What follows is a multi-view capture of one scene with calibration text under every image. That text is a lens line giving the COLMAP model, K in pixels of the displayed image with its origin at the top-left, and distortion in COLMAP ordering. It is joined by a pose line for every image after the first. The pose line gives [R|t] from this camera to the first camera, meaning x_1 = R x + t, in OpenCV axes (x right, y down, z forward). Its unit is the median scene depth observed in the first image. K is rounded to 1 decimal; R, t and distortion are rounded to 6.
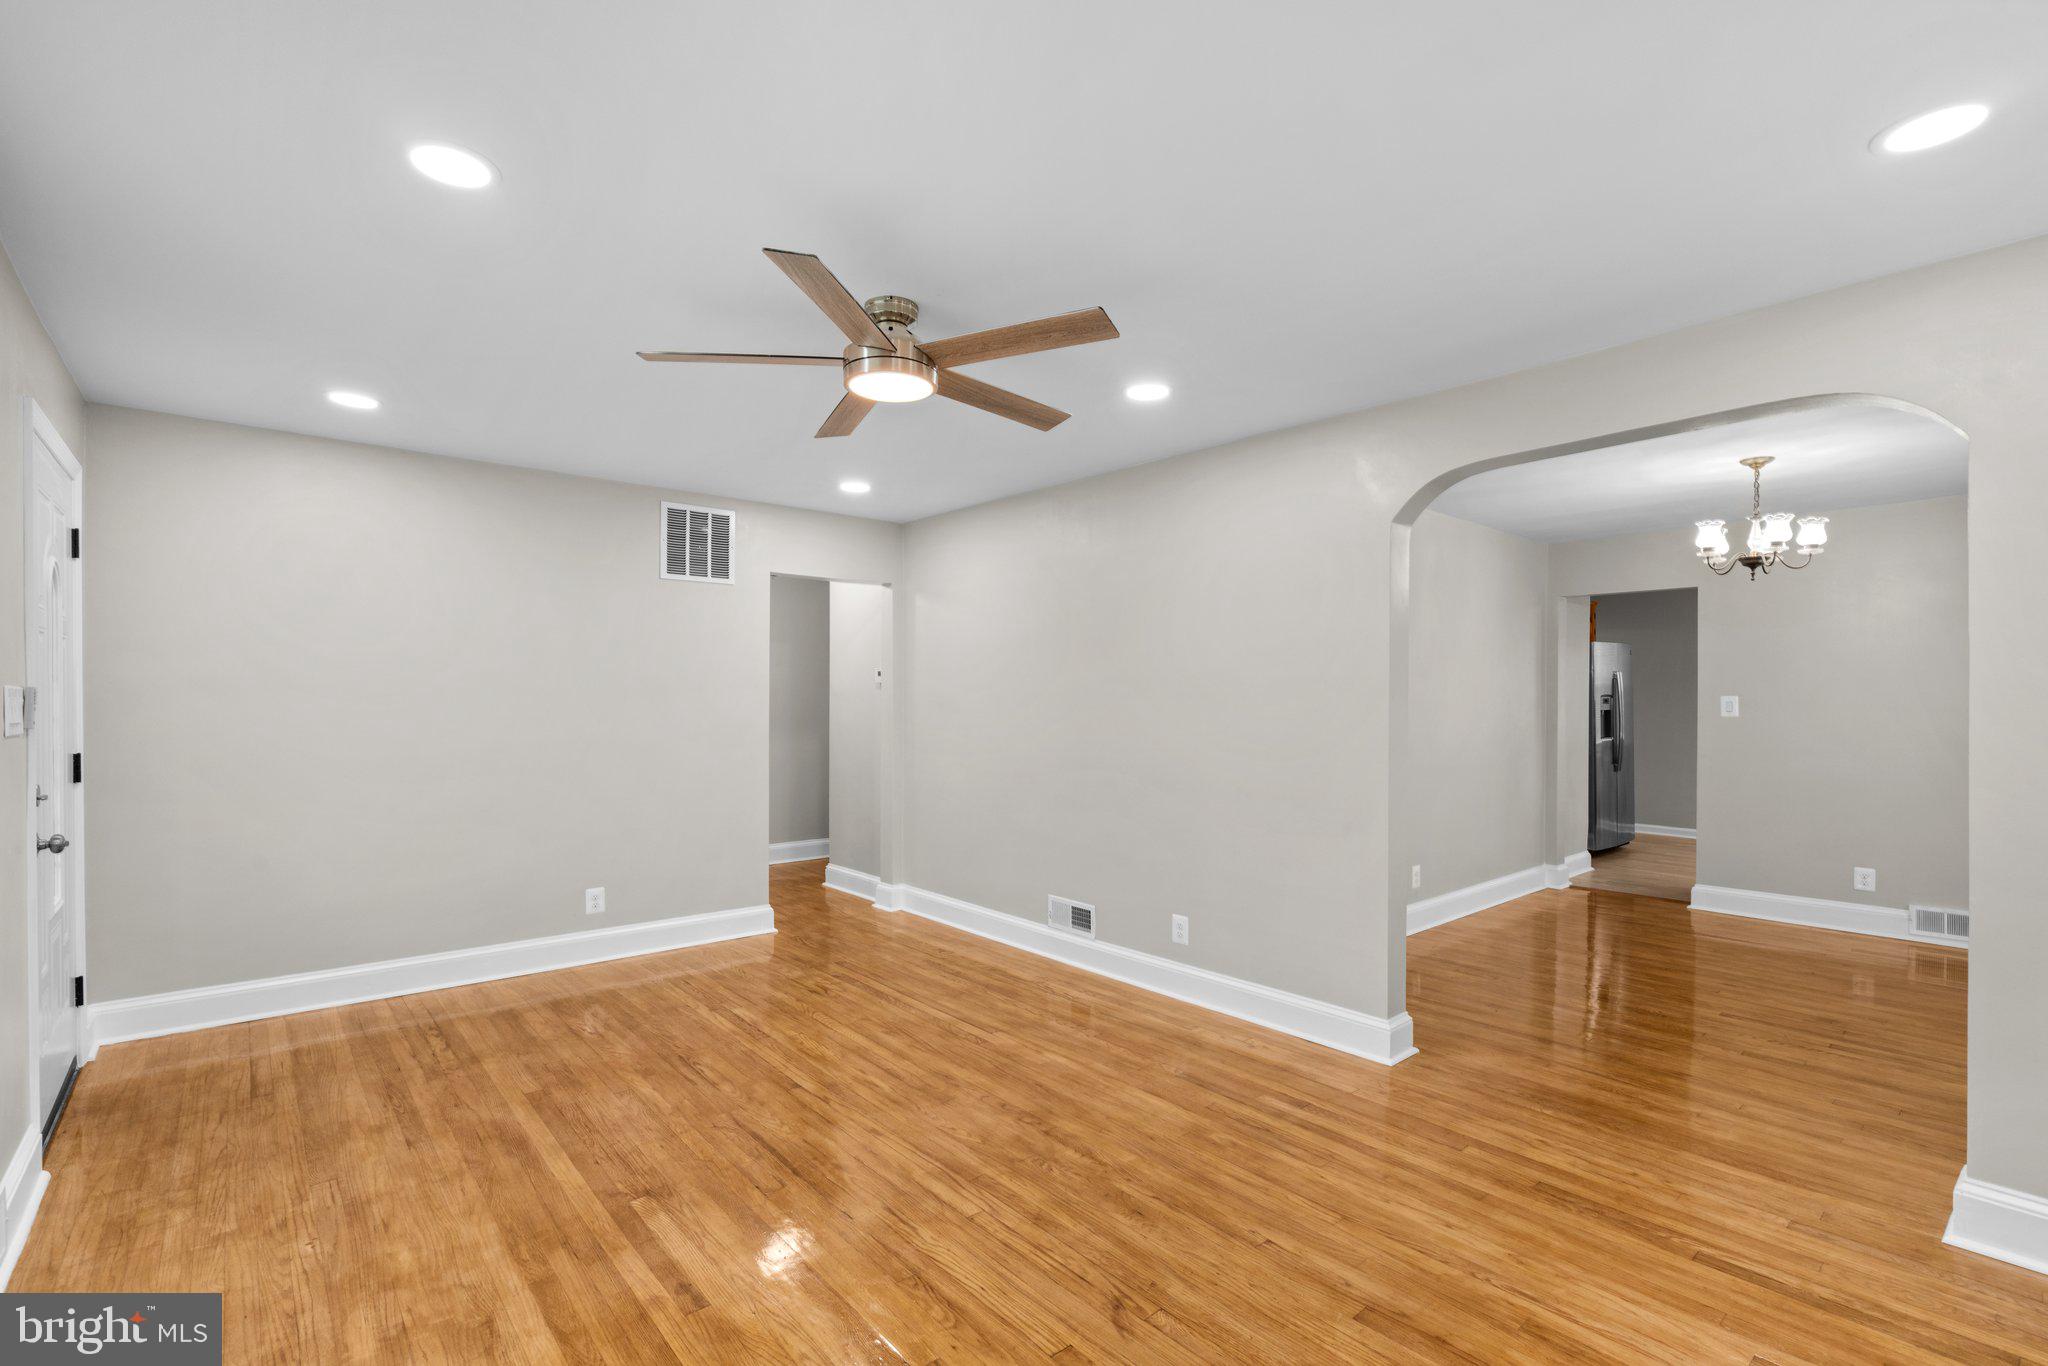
lens RADIAL K [[927.9, 0, 1031.5], [0, 927.9, 717.3], [0, 0, 1]] dist [-0.004457, 0.000492]
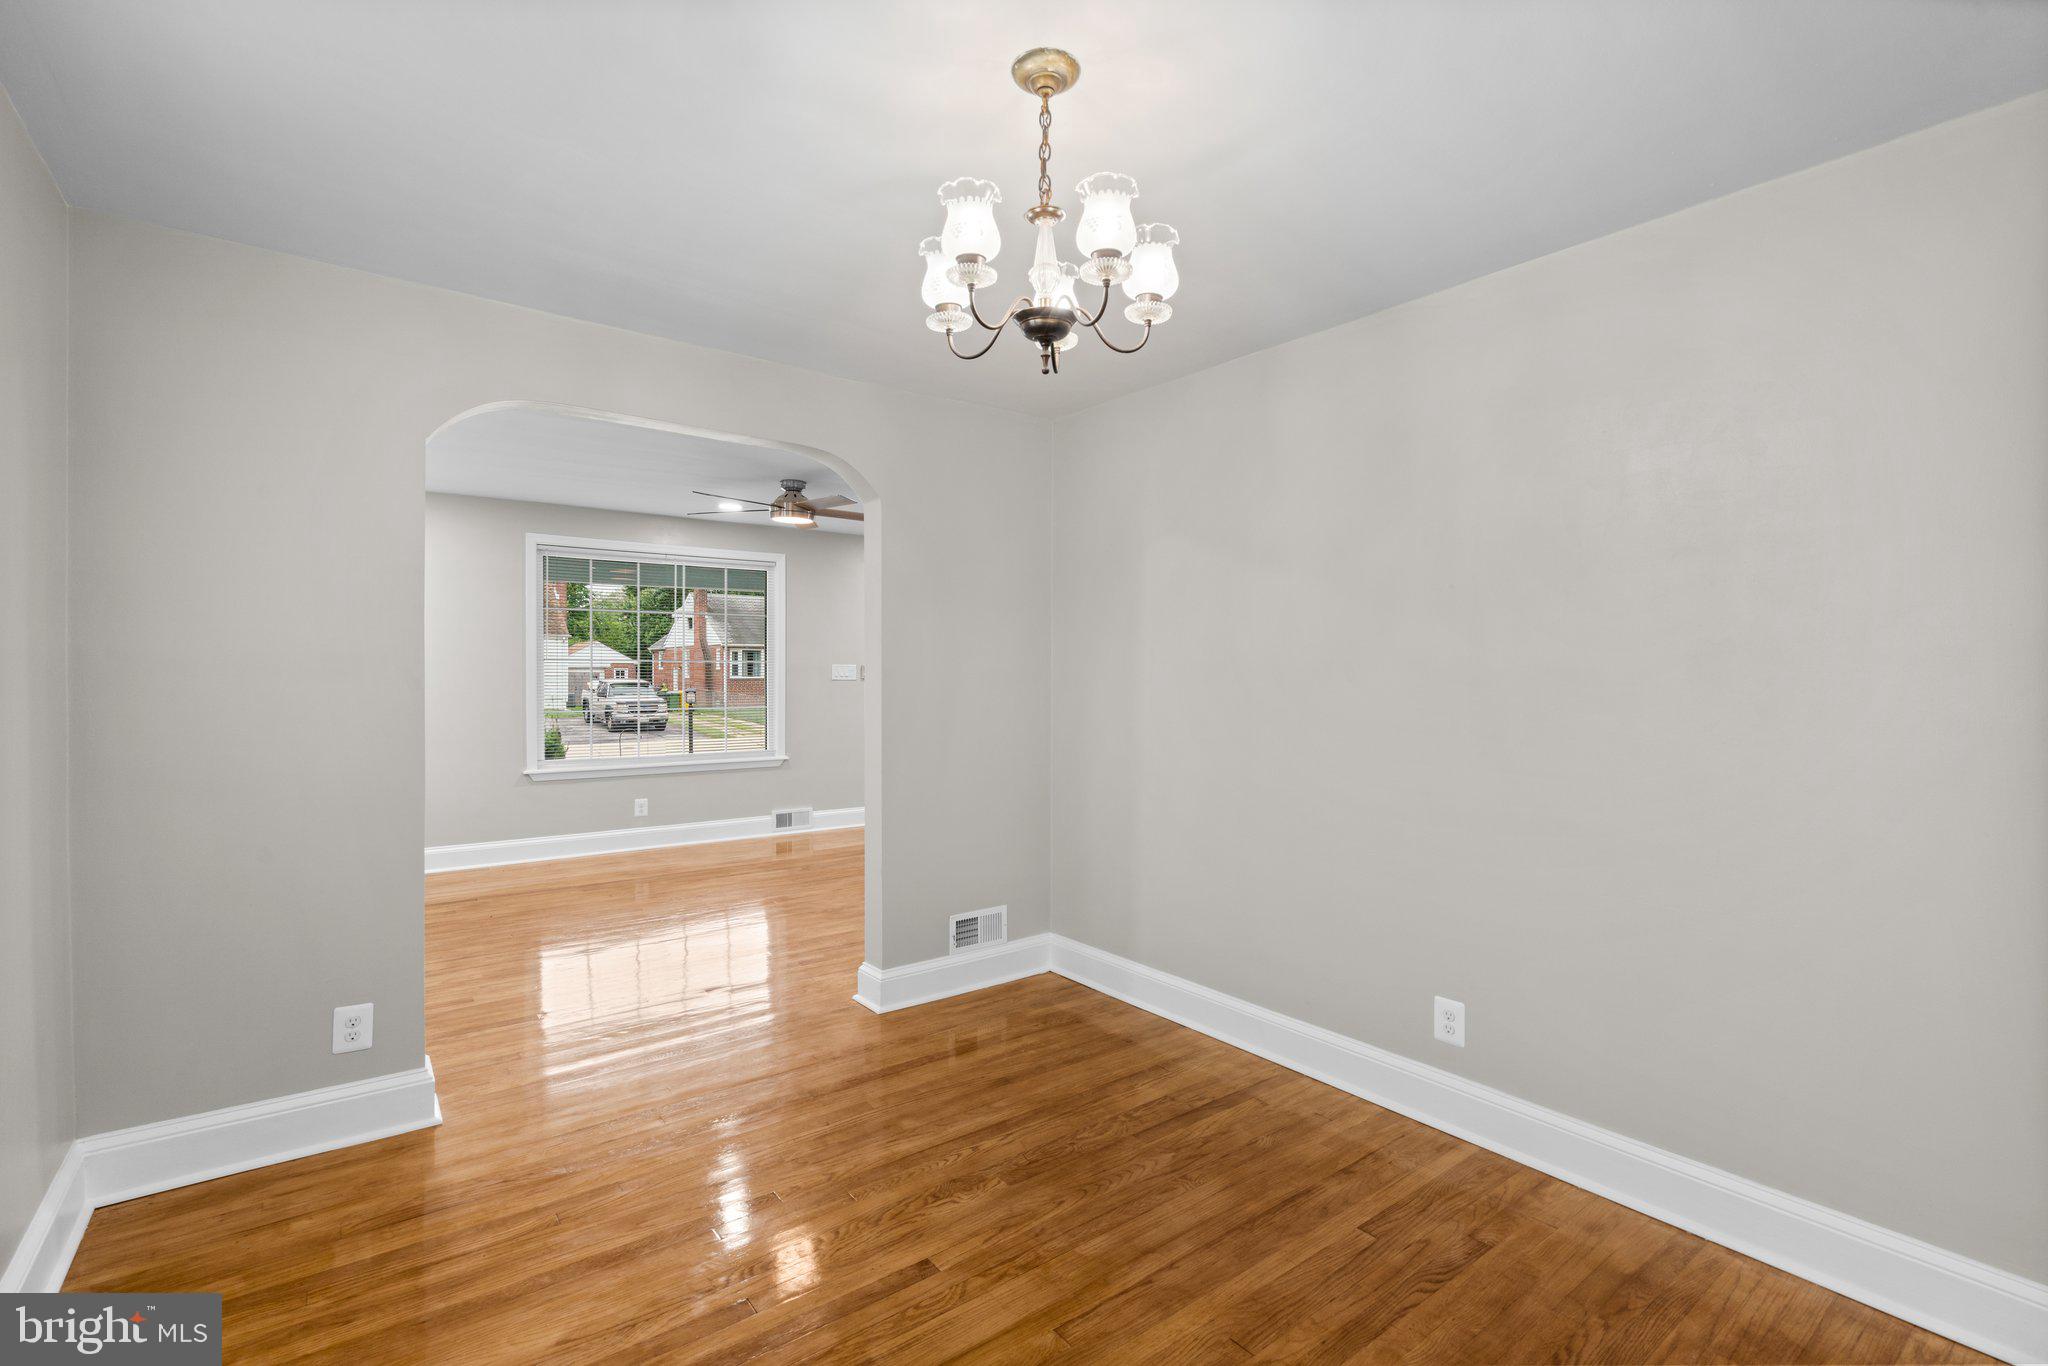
lens RADIAL K [[927.9, 0, 1014.9], [0, 927.9, 691.9], [0, 0, 1]] dist [-0.004457, 0.000492]
pose [[-0.067387, 0.020837, -0.997509, 1.447225], [-0.024757, 0.999439, 0.022550, -0.019410], [0.997420, 0.026215, -0.066833, 1.232797]]
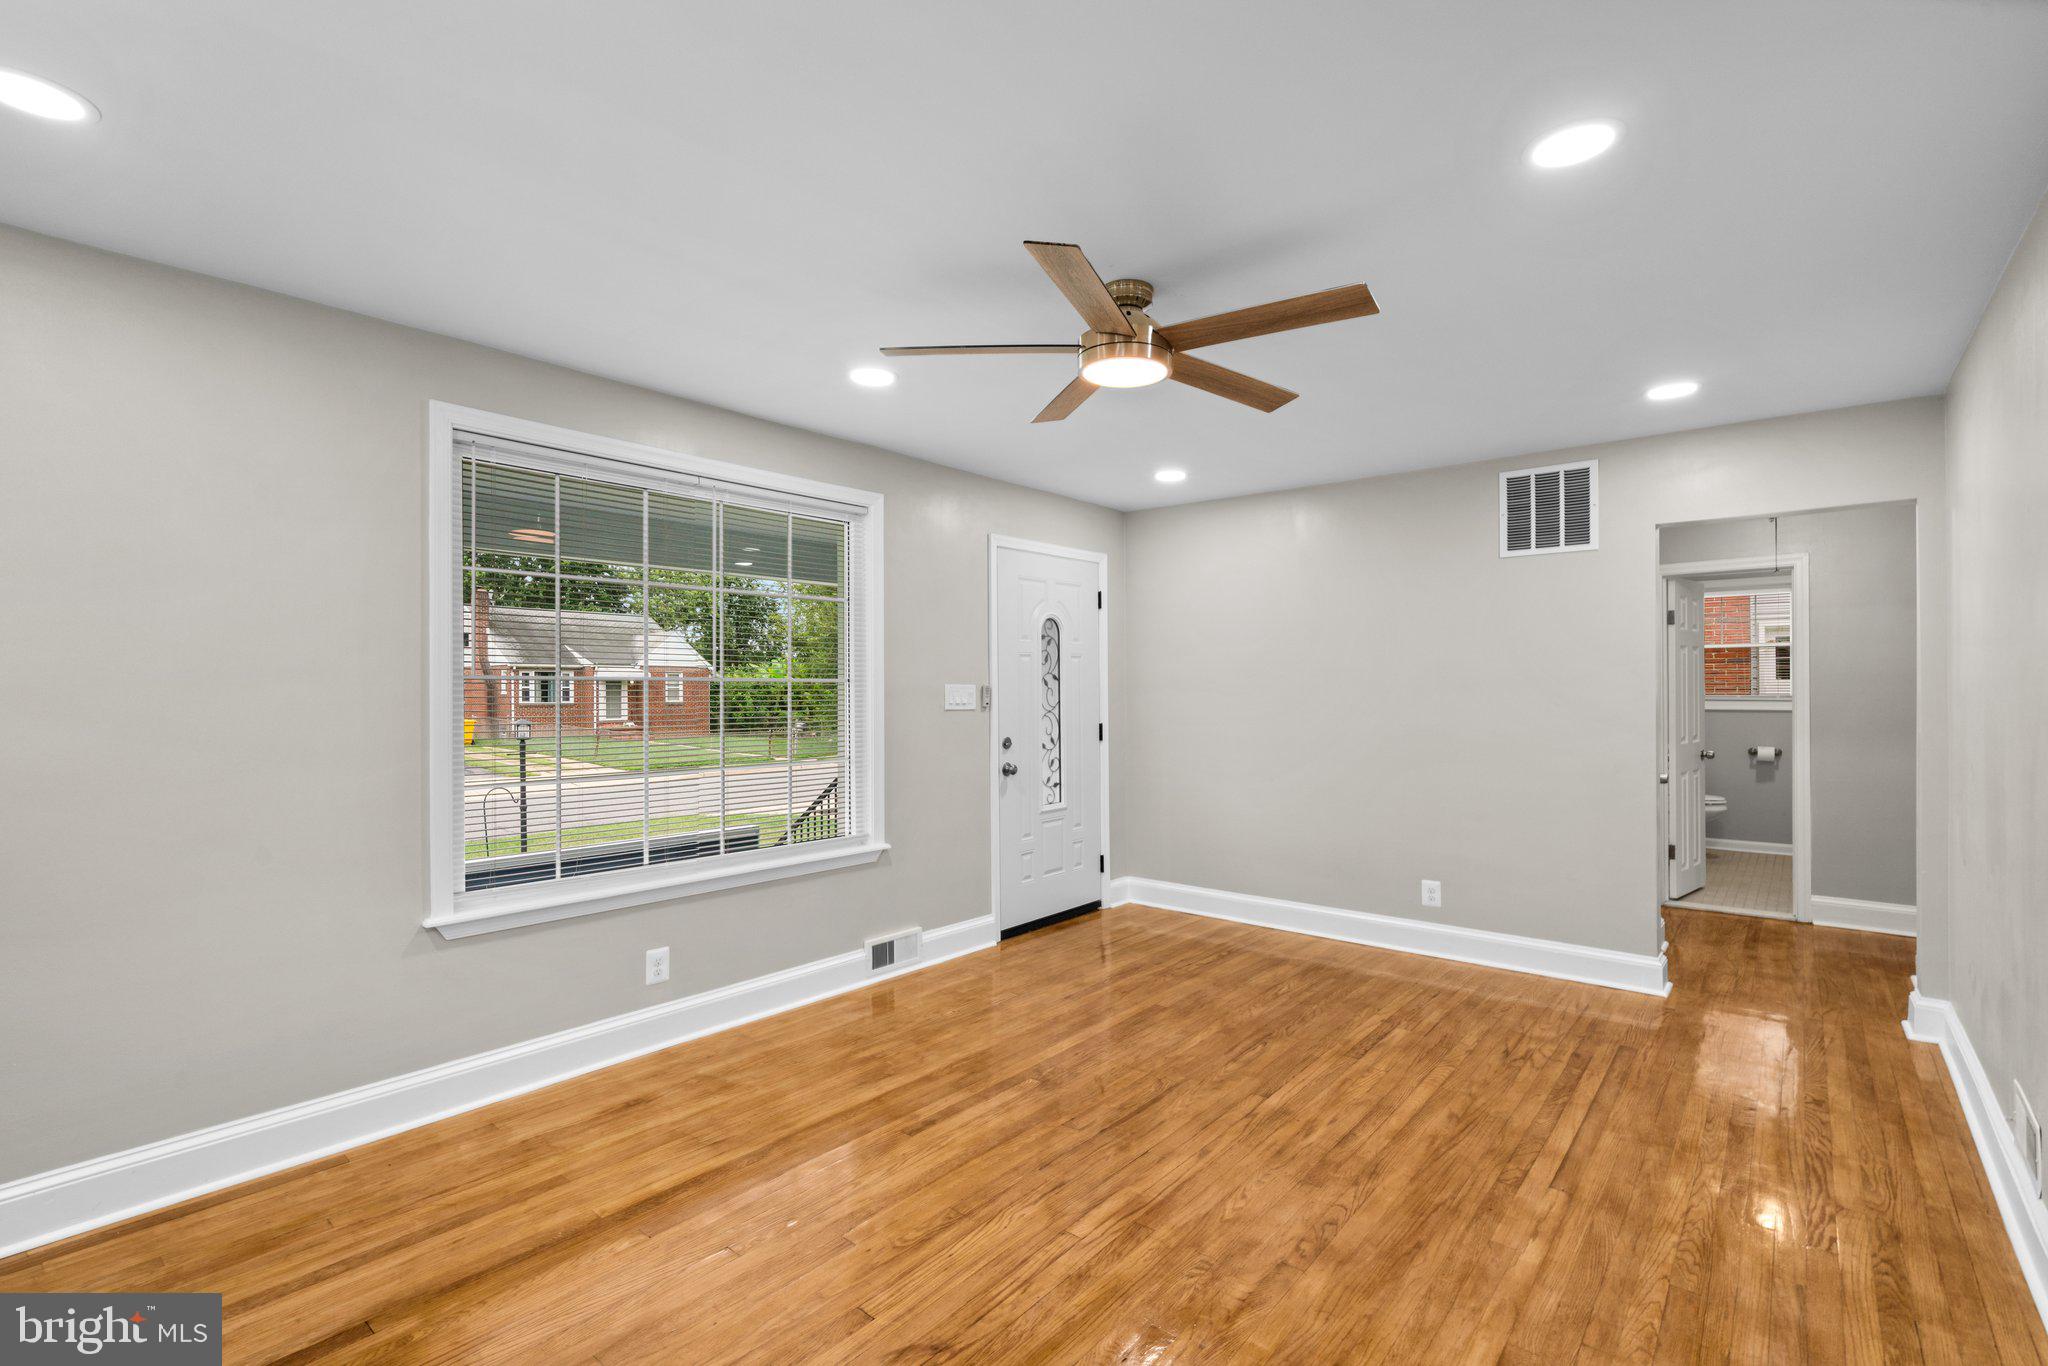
lens RADIAL K [[927.9, 0, 1014.7], [0, 927.9, 695.5], [0, 0, 1]] dist [-0.004457, 0.000492]
pose [[0.150488, 0.001367, -0.988611, 0.596942], [-0.015576, 0.999878, -0.000989, -0.008300], [0.988489, 0.015547, 0.150491, 0.546031]]
